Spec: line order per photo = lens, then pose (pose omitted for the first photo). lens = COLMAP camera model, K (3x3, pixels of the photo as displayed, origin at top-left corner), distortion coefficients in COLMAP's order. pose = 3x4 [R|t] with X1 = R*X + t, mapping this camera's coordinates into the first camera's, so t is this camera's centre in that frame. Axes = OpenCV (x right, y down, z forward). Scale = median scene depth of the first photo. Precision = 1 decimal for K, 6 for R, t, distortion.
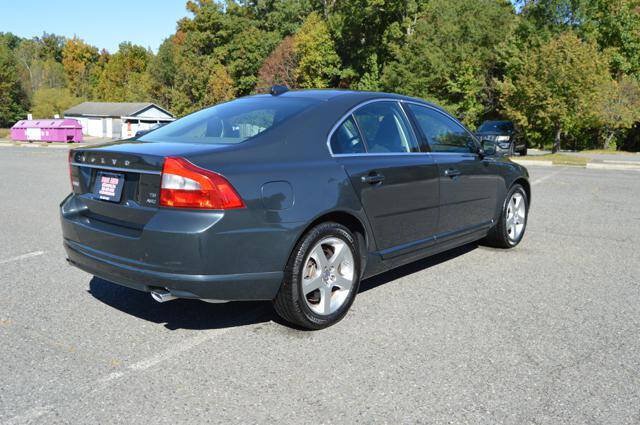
lens RADIAL K [[543.5, 0, 333.3], [0, 543.5, 215.5], [0, 0, 1]] dist [-0.086750, 0.041589]
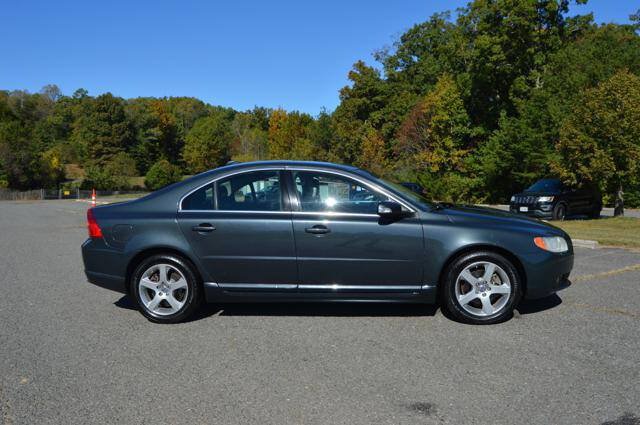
lens RADIAL K [[530.8, 0, 327.6], [0, 530.8, 216.5], [0, 0, 1]] dist [-0.089027, 0.039791]
pose [[0.928924, 0.007847, -0.370188, 0.128770], [-0.046290, 0.994393, -0.095079, -0.008807], [0.367366, 0.105457, 0.924079, 0.044467]]
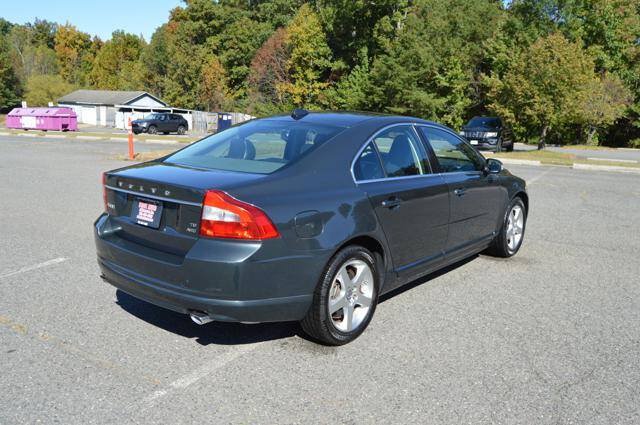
lens RADIAL K [[530.8, 0, 332.5], [0, 530.8, 216.6], [0, 0, 1]] dist [-0.089027, 0.039791]
pose [[0.999707, 0.009586, 0.022233, -0.004090], [-0.010180, 0.999590, 0.026751, -0.004173], [-0.021967, -0.026969, 0.999395, -0.002309]]
